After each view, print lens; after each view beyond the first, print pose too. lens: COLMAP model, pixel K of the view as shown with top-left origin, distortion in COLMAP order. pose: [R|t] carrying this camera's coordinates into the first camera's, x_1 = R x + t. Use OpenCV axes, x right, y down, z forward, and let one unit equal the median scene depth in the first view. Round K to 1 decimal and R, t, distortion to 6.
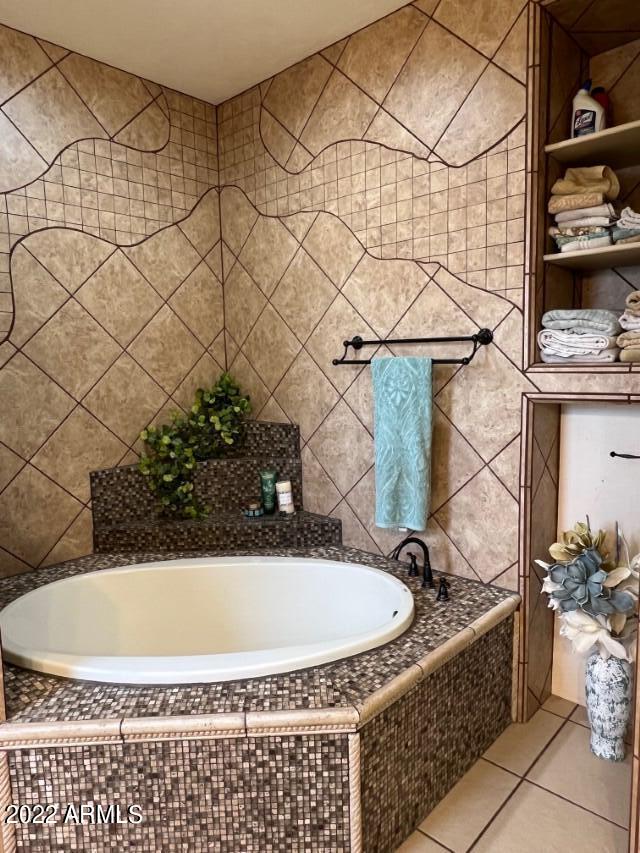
lens RADIAL K [[572.4, 0, 320.4], [0, 572.4, 427.9], [0, 0, 1]] dist [-0.001499, -0.003027]
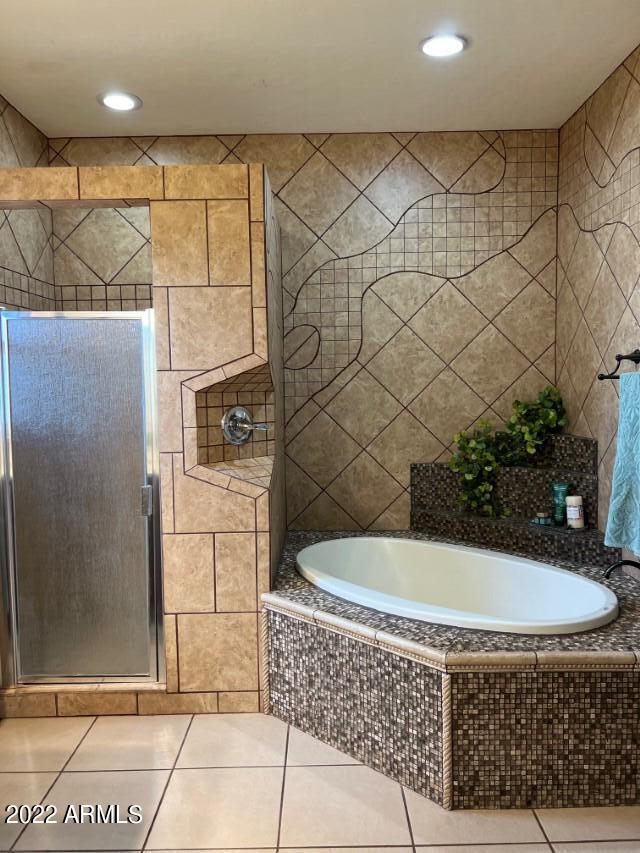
lens RADIAL K [[654.7, 0, 319.6], [0, 654.7, 429.9], [0, 0, 1]] dist [0.051825, -0.057037]
pose [[0.679657, 0.066909, -0.730472, 0.512874], [-0.085305, 0.996284, 0.011886, 0.004500], [0.728553, 0.054235, 0.682839, -0.125437]]
